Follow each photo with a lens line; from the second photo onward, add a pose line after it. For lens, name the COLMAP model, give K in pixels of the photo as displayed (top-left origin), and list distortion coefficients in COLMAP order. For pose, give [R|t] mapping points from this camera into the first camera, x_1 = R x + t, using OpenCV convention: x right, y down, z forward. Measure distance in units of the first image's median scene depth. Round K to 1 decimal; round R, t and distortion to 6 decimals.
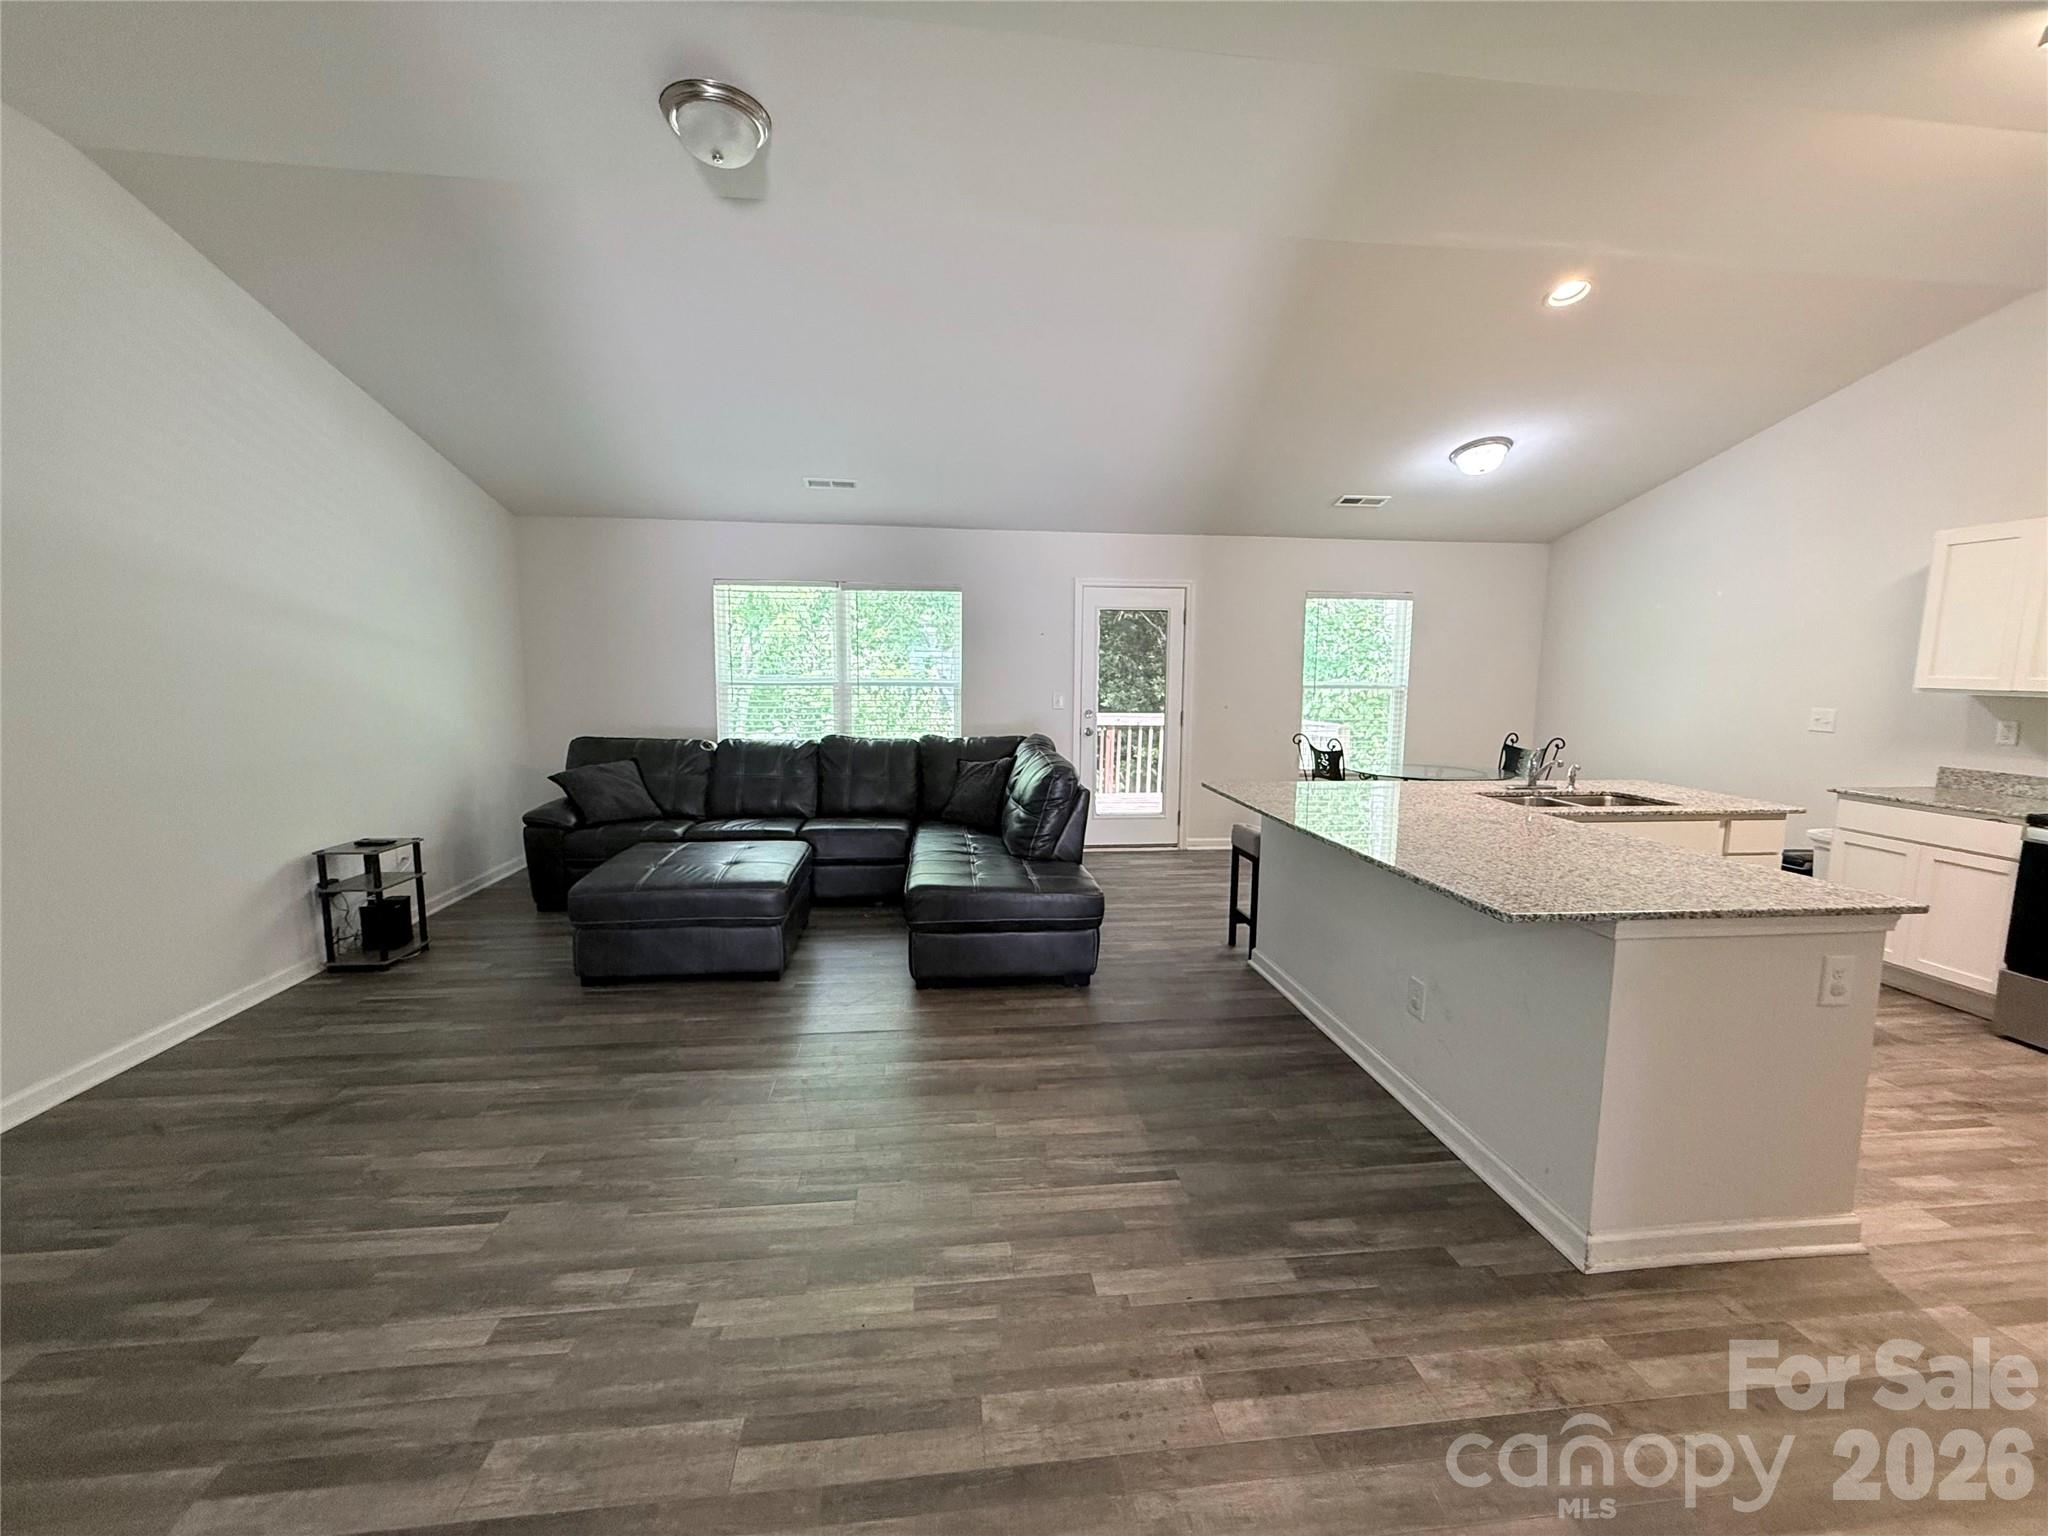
lens RADIAL K [[818.2, 0, 1018.8], [0, 818.2, 763.6], [0, 0, 1]] dist [0.000176, 0.000415]
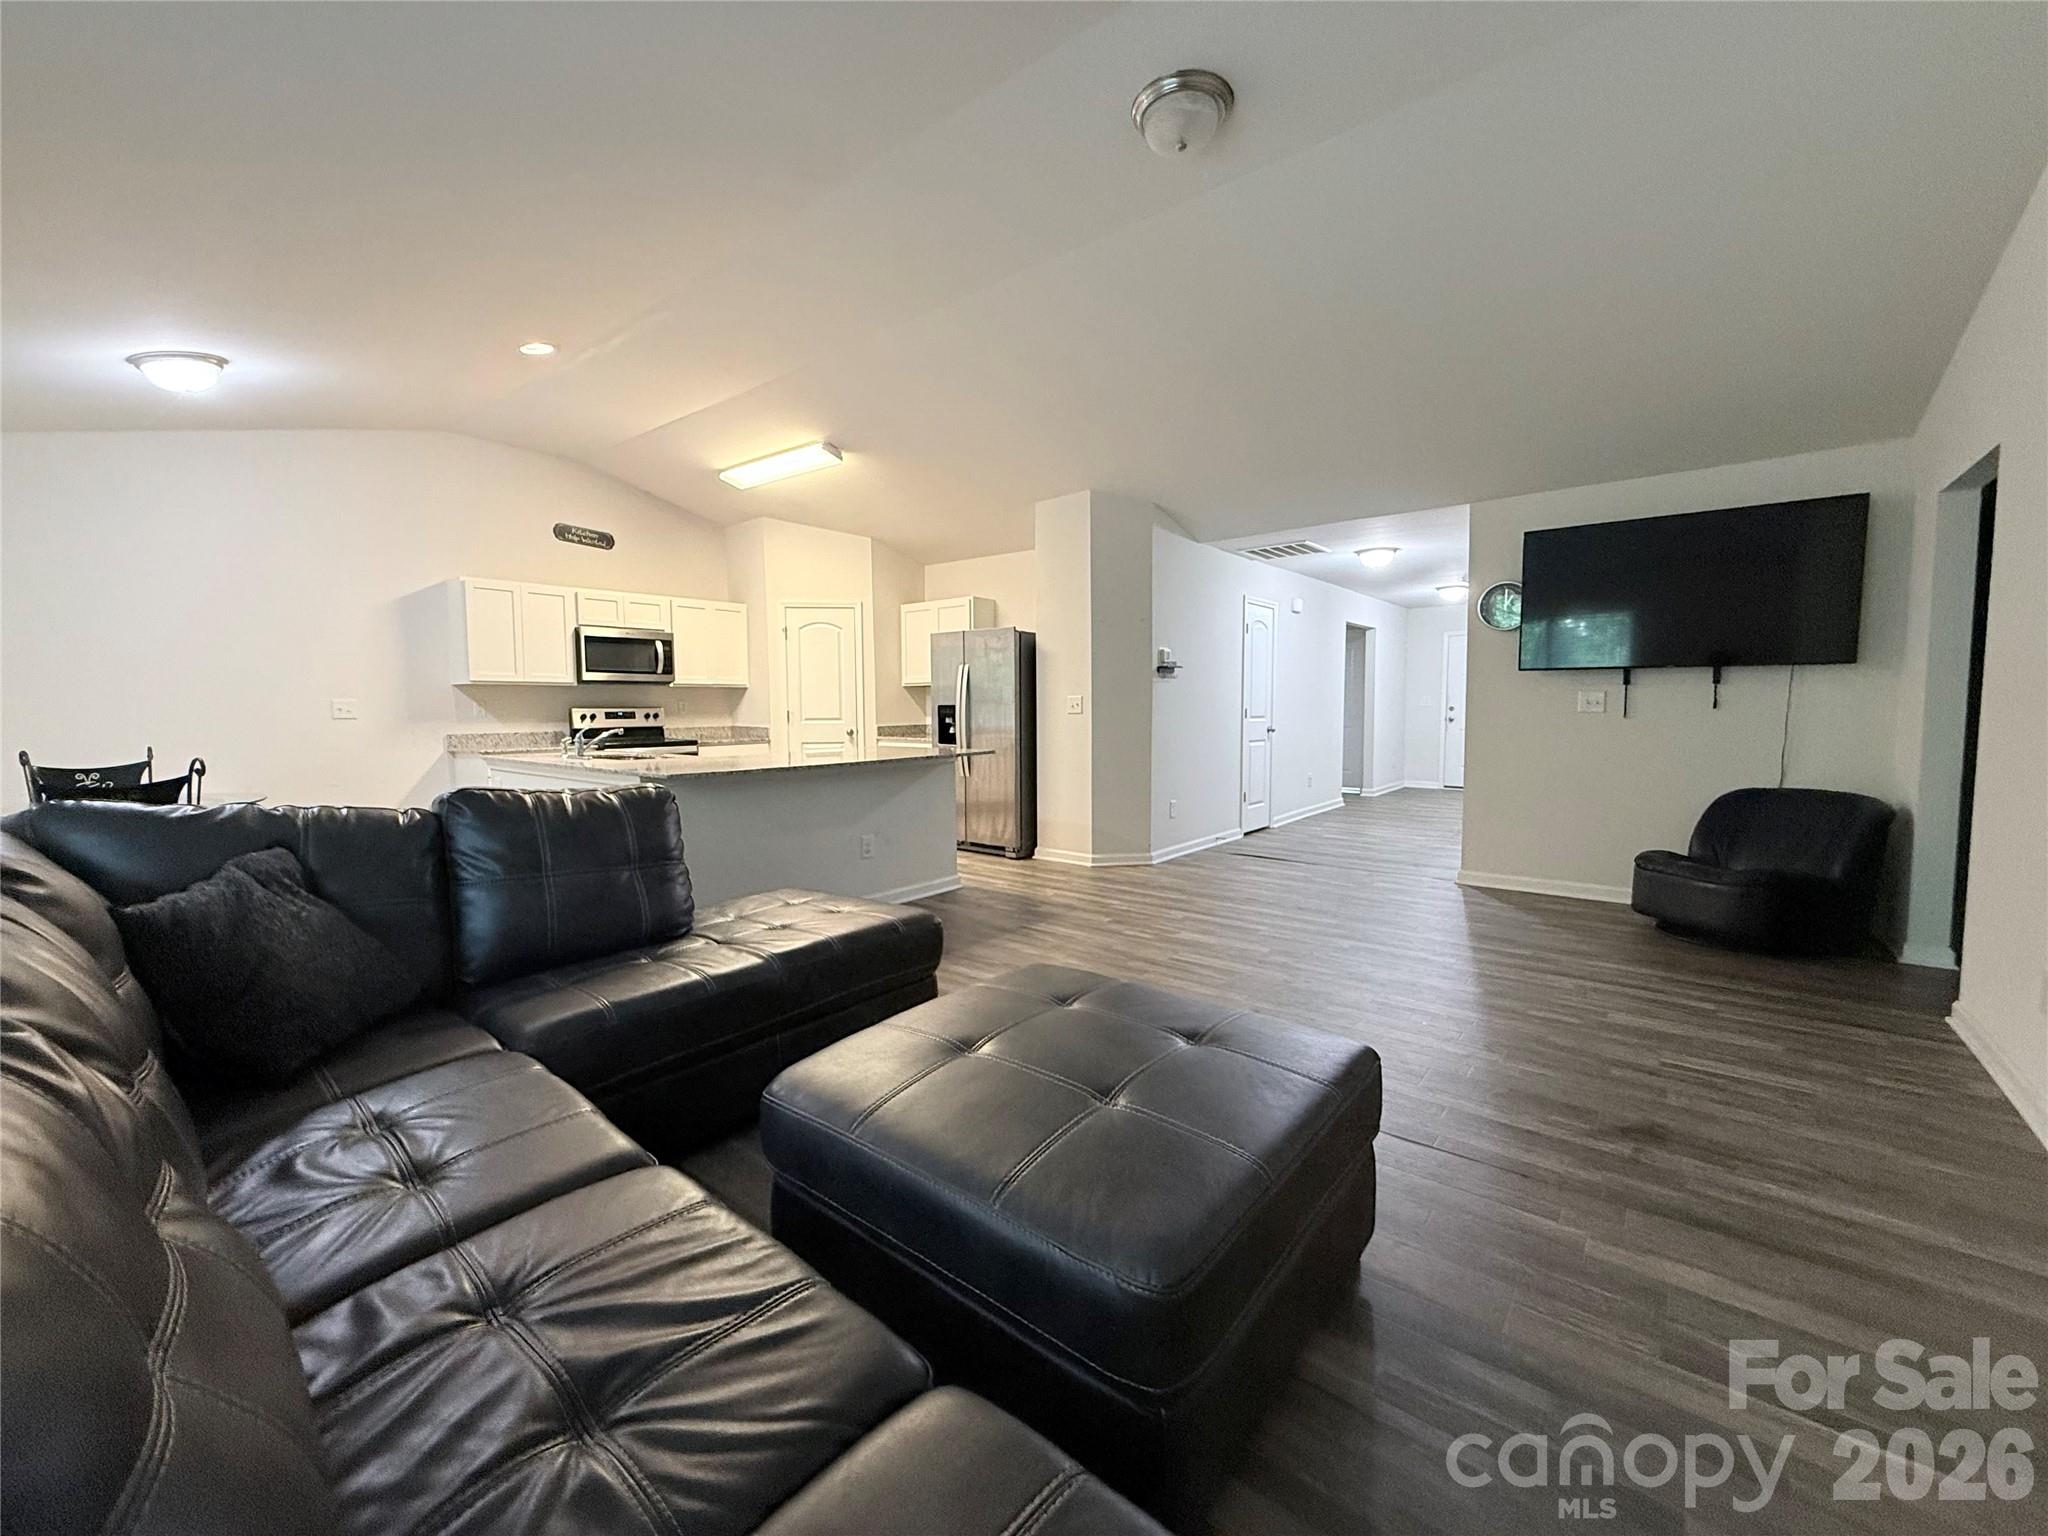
lens RADIAL K [[818.2, 0, 1018.8], [0, 818.2, 763.6], [0, 0, 1]] dist [0.000176, 0.000415]
pose [[-0.697224, -0.057830, 0.714517, -0.701883], [0.084910, 0.983062, 0.162420, -0.104196], [-0.711807, 0.173913, -0.680504, 1.380370]]
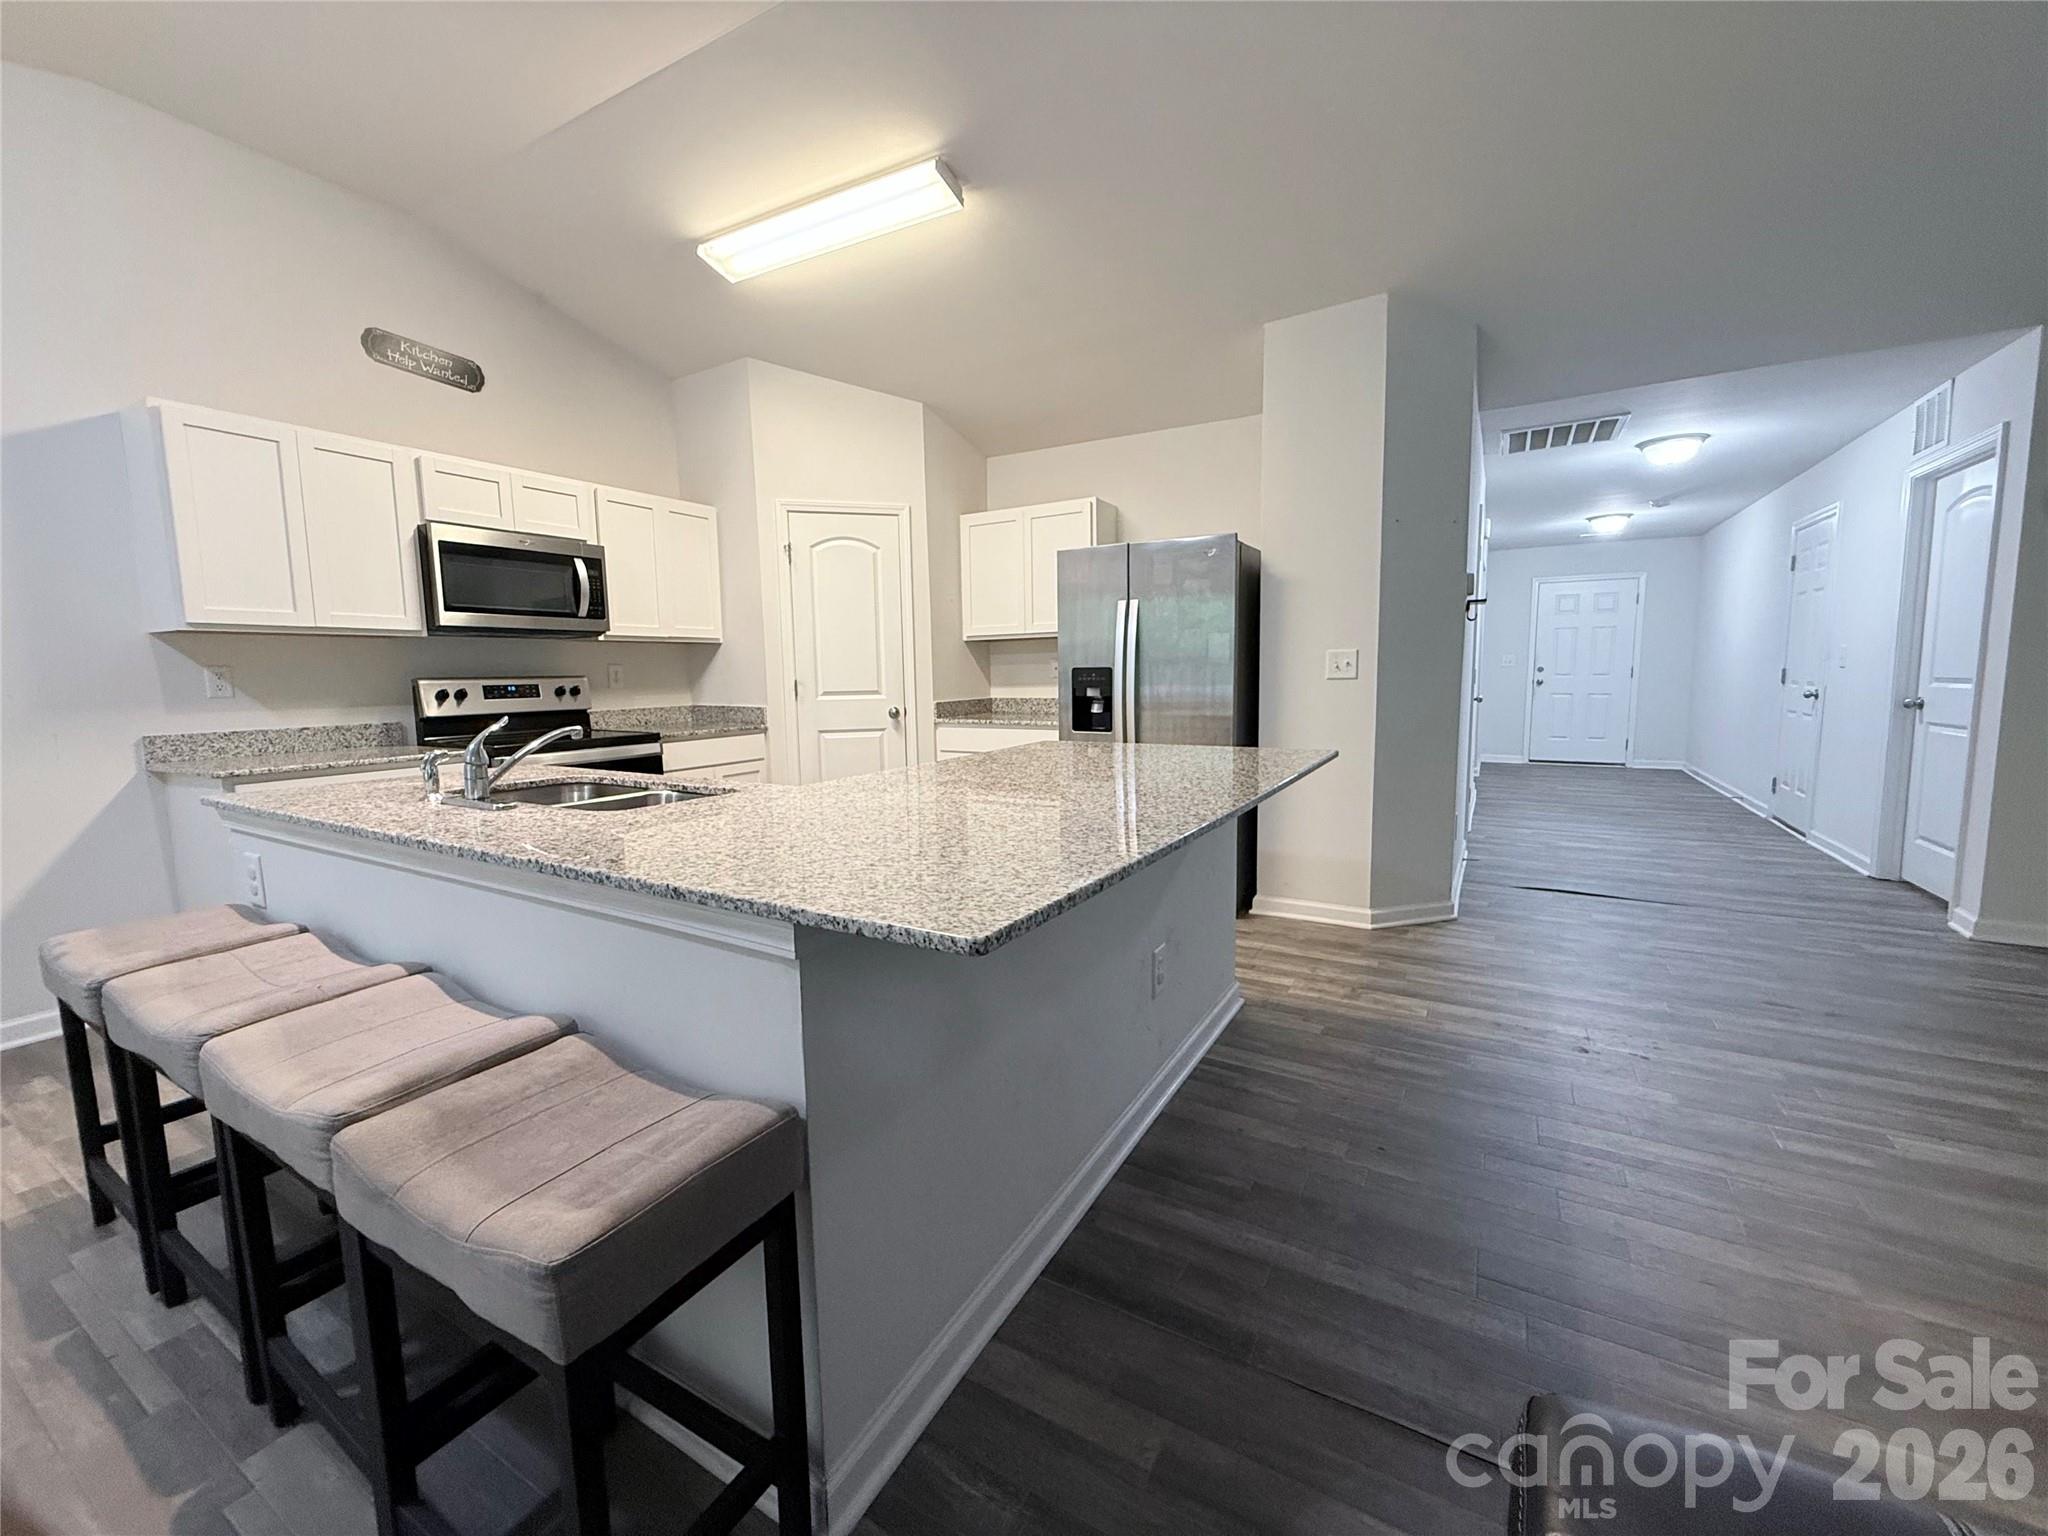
lens RADIAL K [[818.2, 0, 1018.8], [0, 818.2, 763.6], [0, 0, 1]] dist [0.000176, 0.000415]
pose [[-0.802158, -0.066126, 0.593439, 0.092342], [0.078650, 0.973489, 0.214787, -0.071723], [-0.591910, 0.218967, -0.775691, 1.194388]]
